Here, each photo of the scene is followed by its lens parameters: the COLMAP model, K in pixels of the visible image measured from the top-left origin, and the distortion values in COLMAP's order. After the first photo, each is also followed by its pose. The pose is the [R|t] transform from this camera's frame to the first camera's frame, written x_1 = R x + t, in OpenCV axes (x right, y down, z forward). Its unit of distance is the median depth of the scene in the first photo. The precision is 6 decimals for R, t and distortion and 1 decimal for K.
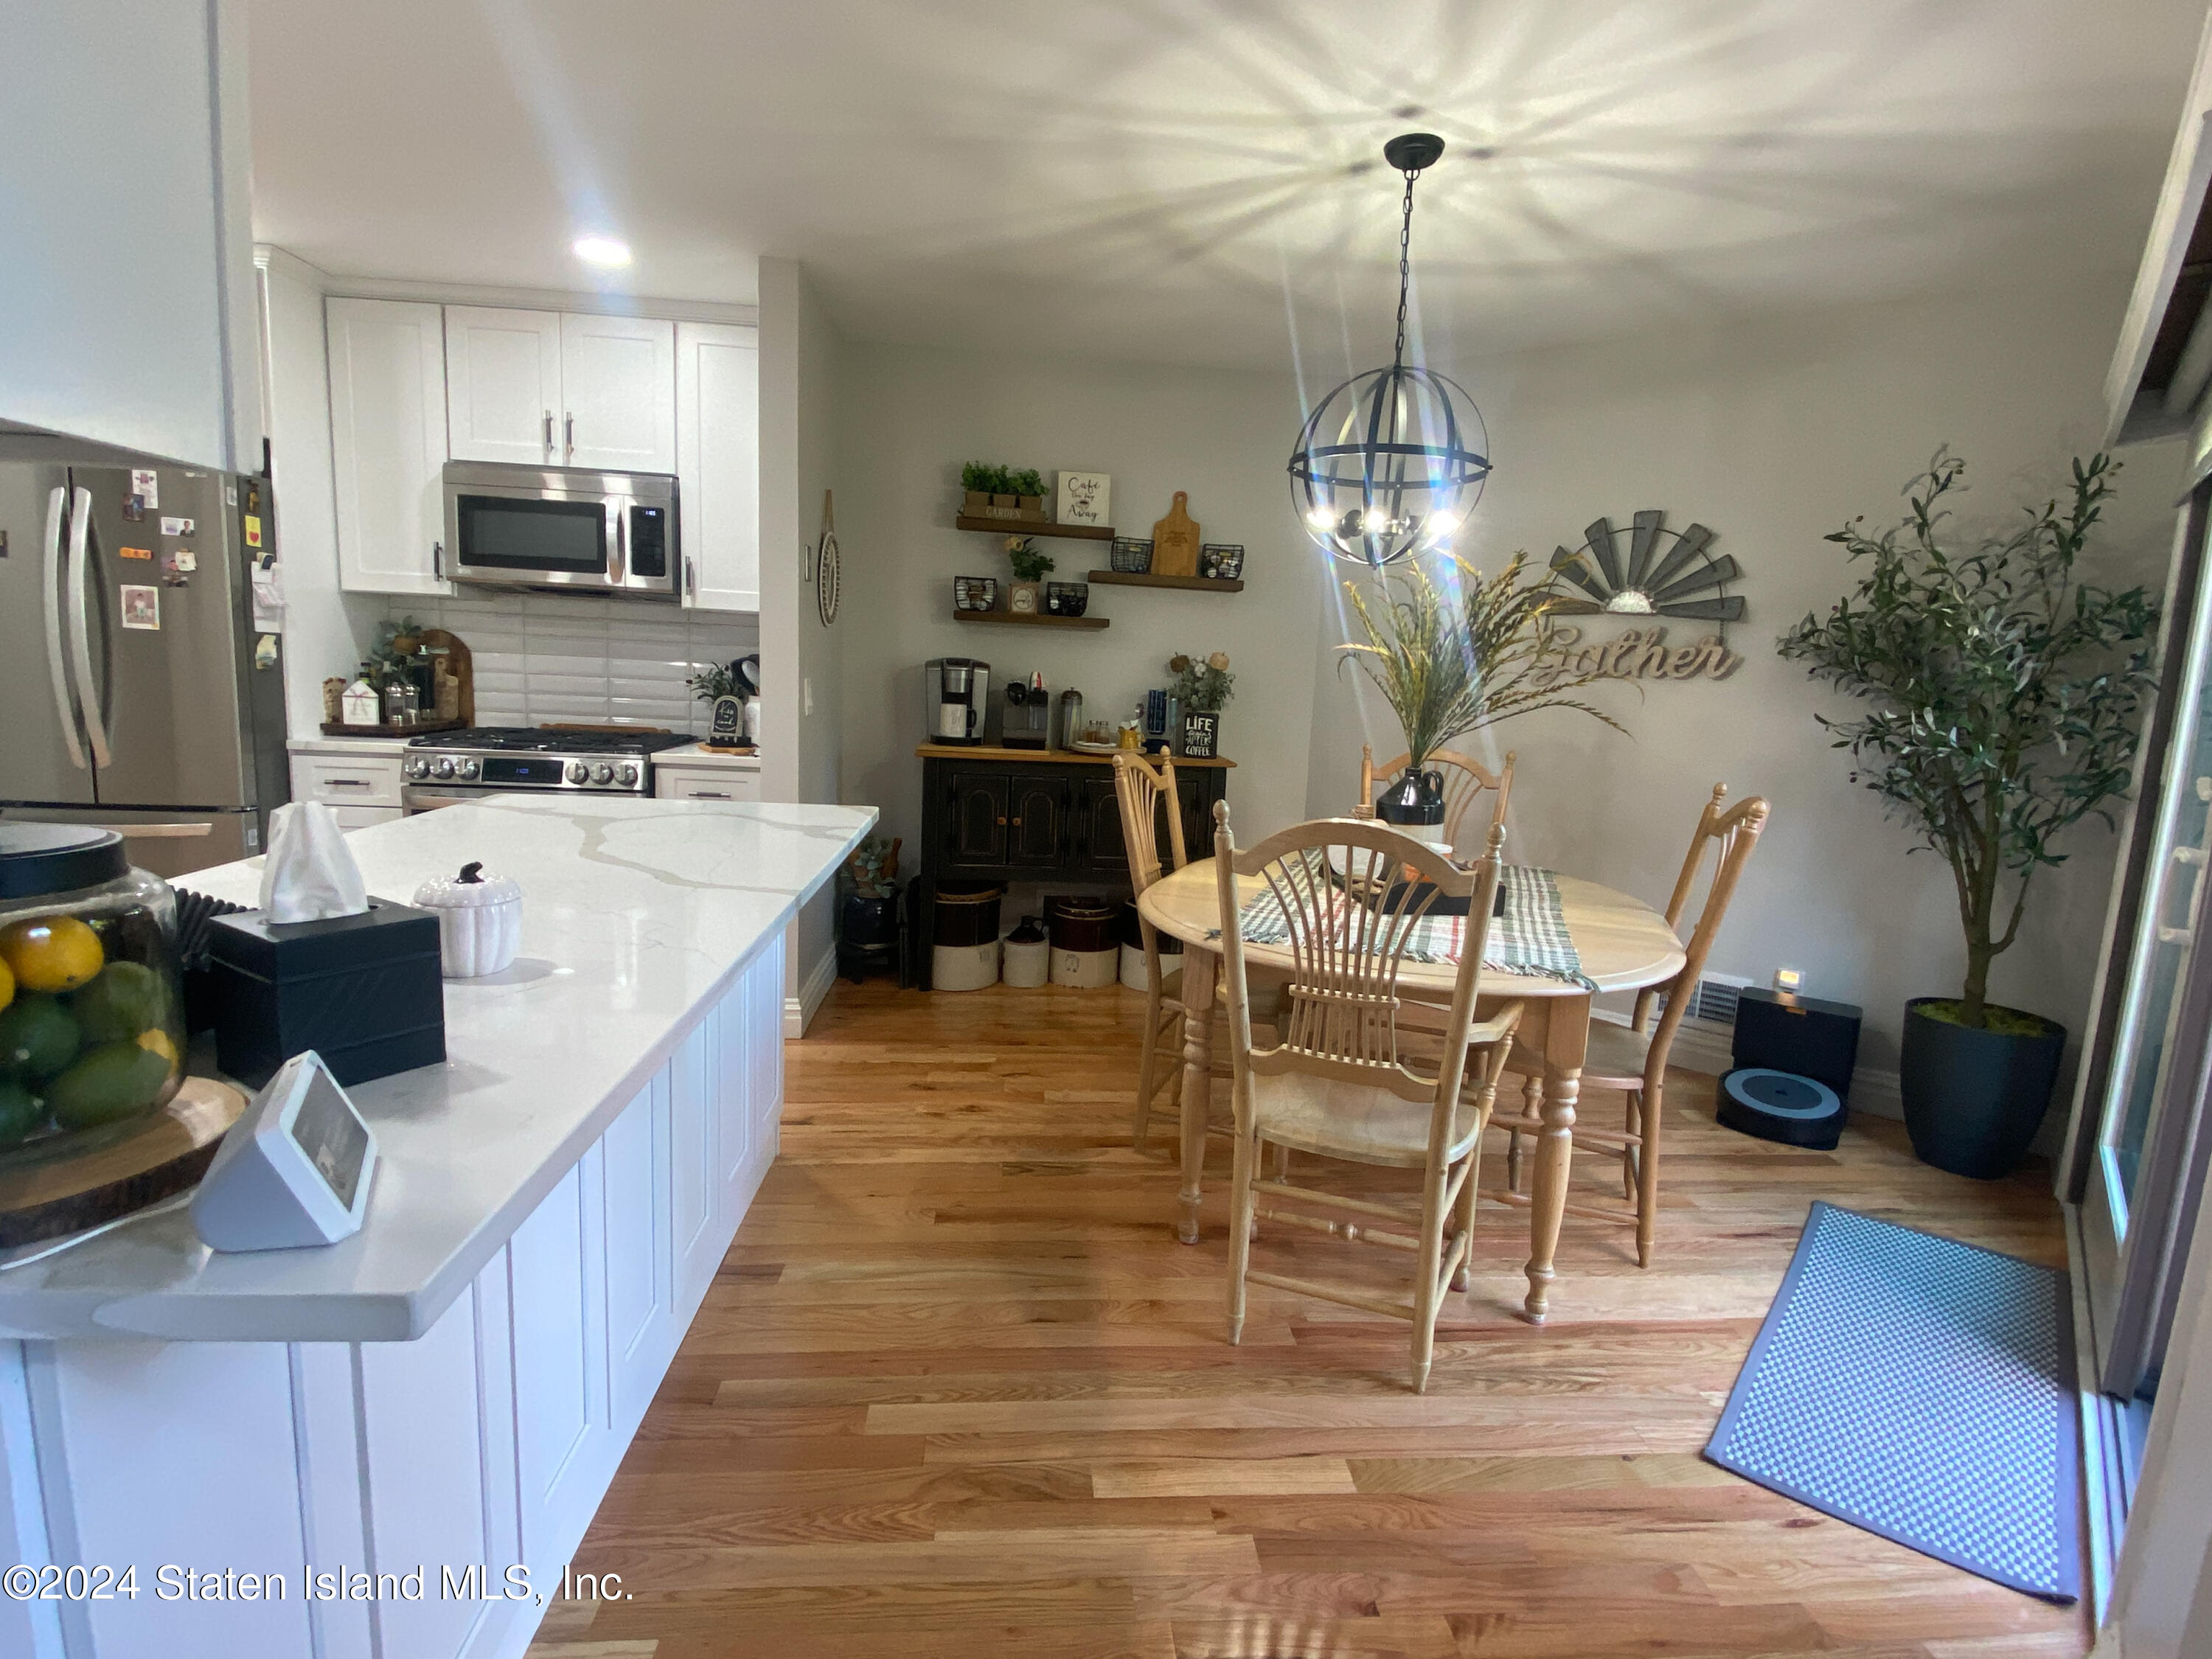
lens RADIAL K [[1081.5, 0, 1106.0], [0, 1081.5, 829.5], [0, 0, 1]] dist [0.003158, -0.000708]
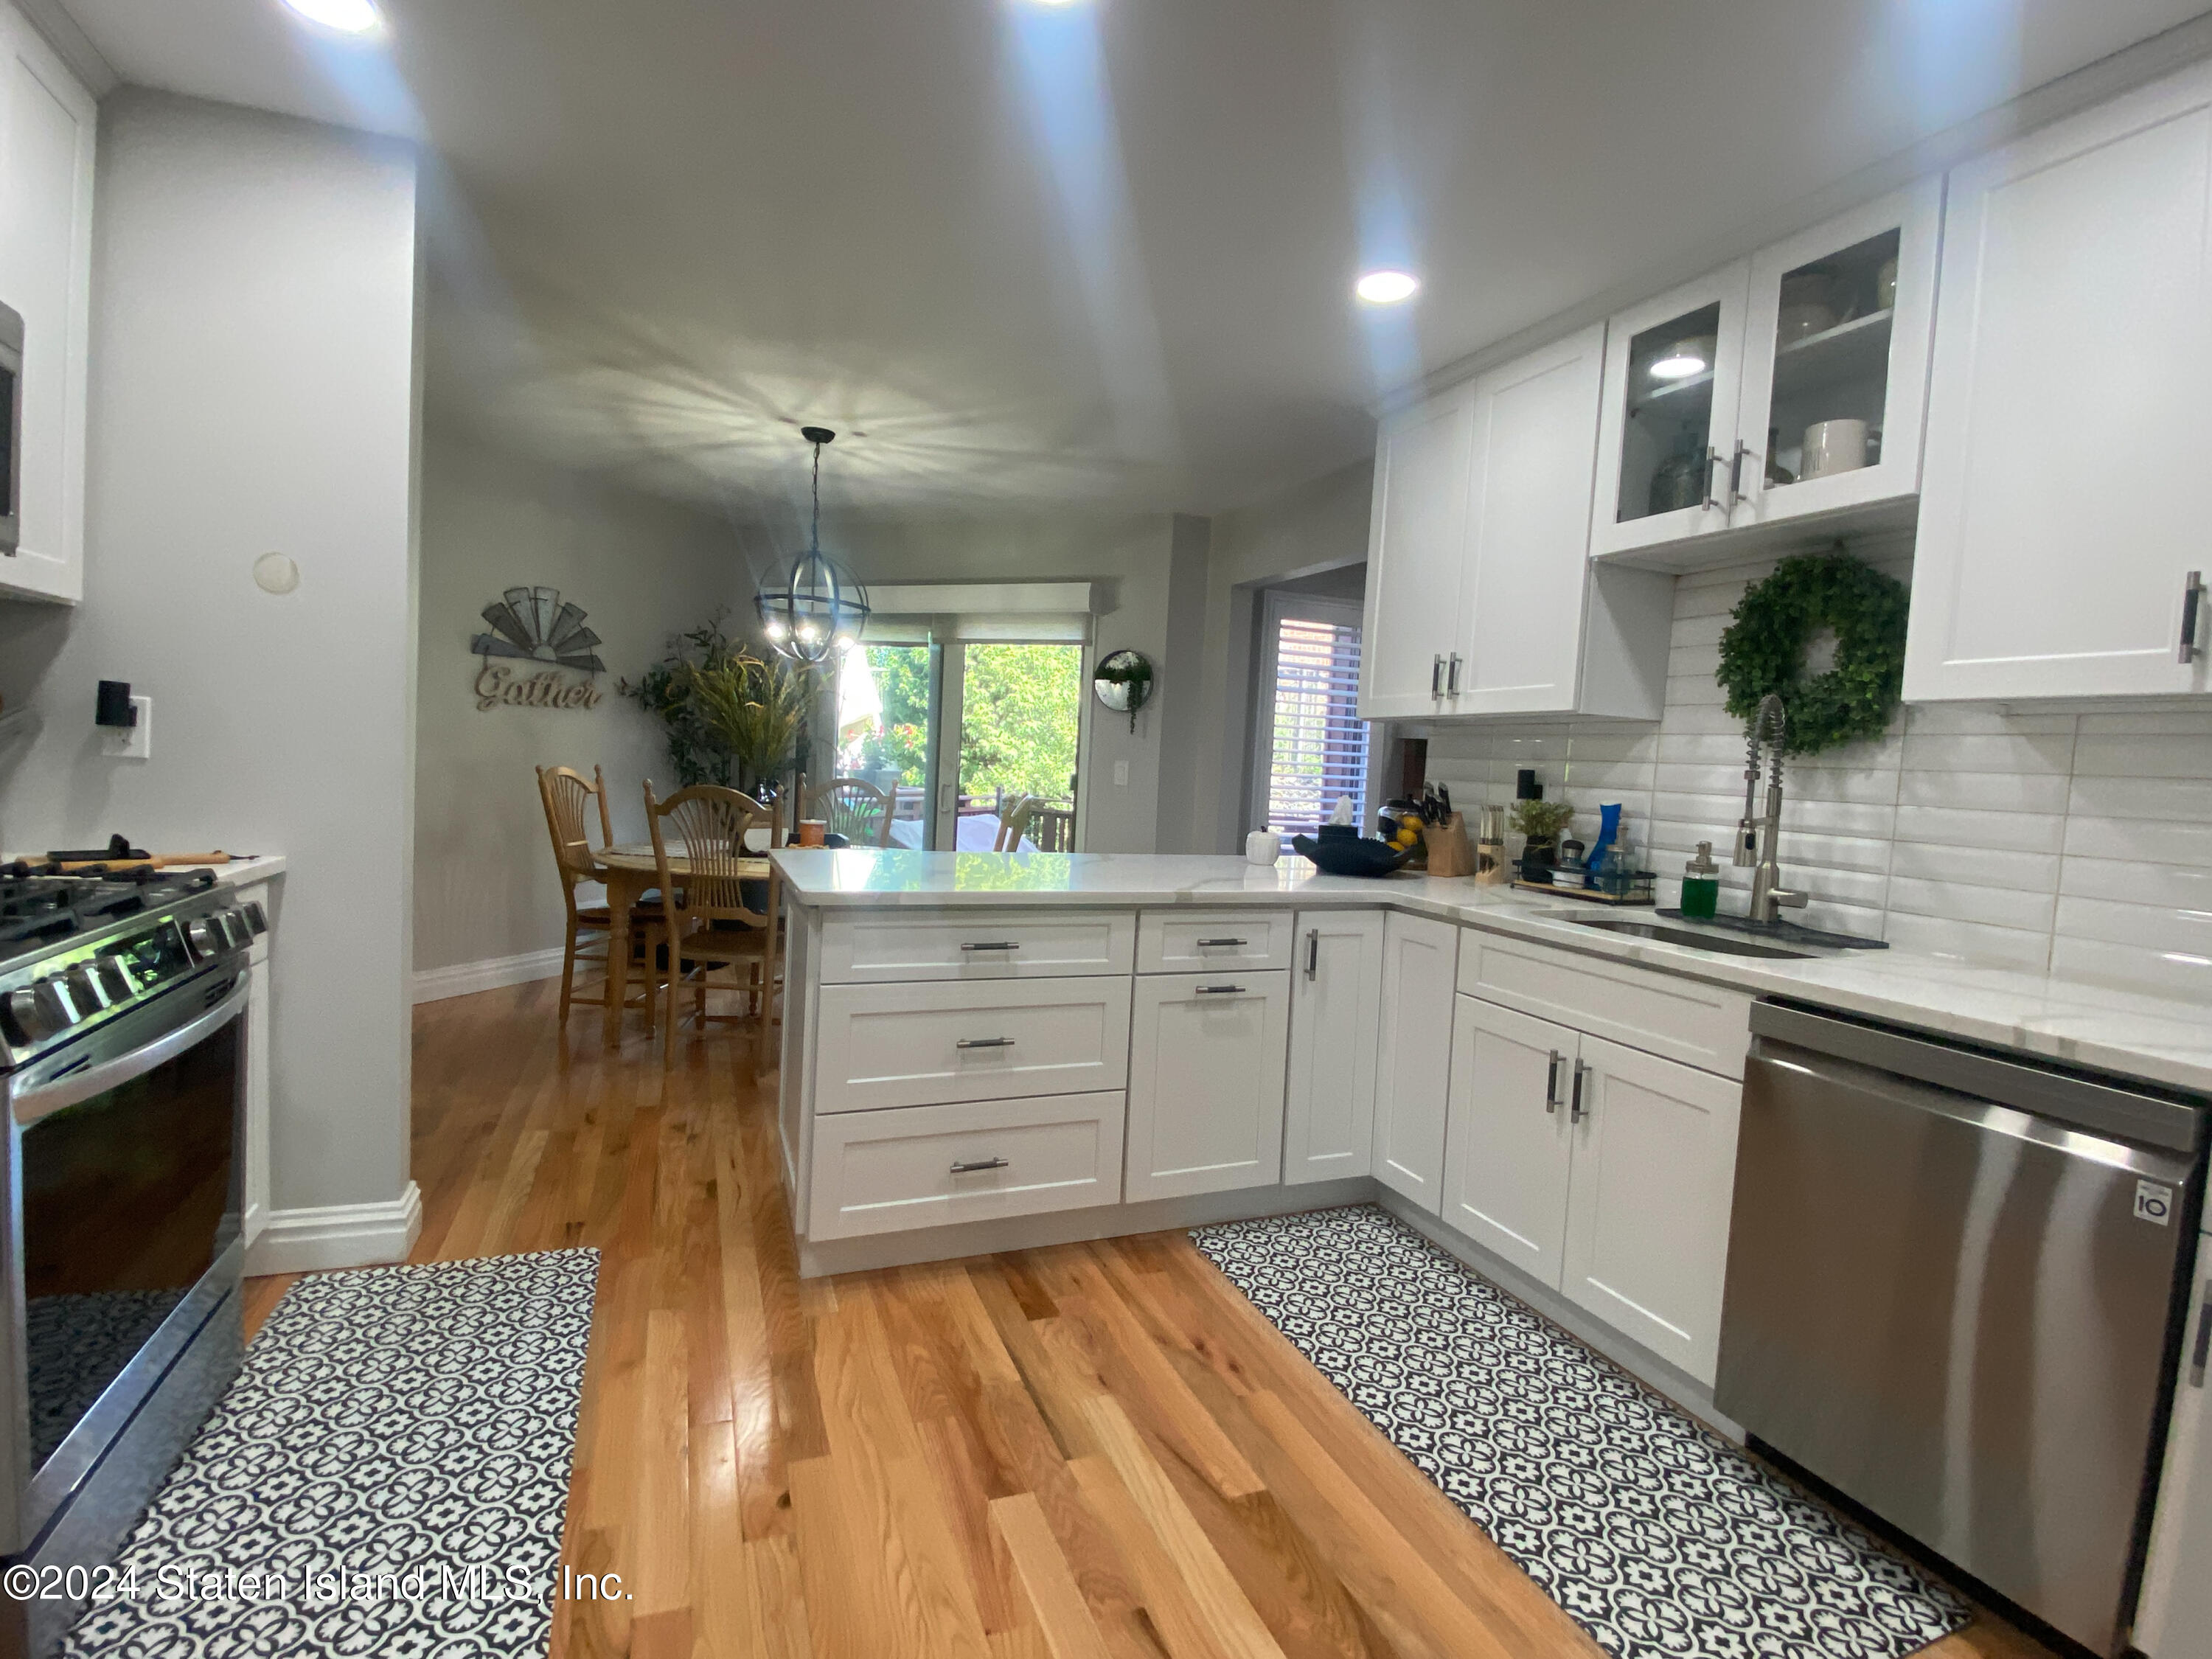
lens RADIAL K [[1081.5, 0, 1106.0], [0, 1081.5, 829.5], [0, 0, 1]] dist [0.003158, -0.000708]
pose [[-0.300252, -0.124427, 0.945710, -1.341330], [0.076632, 0.985104, 0.153940, -0.183596], [-0.950777, 0.118693, -0.286244, 0.938957]]
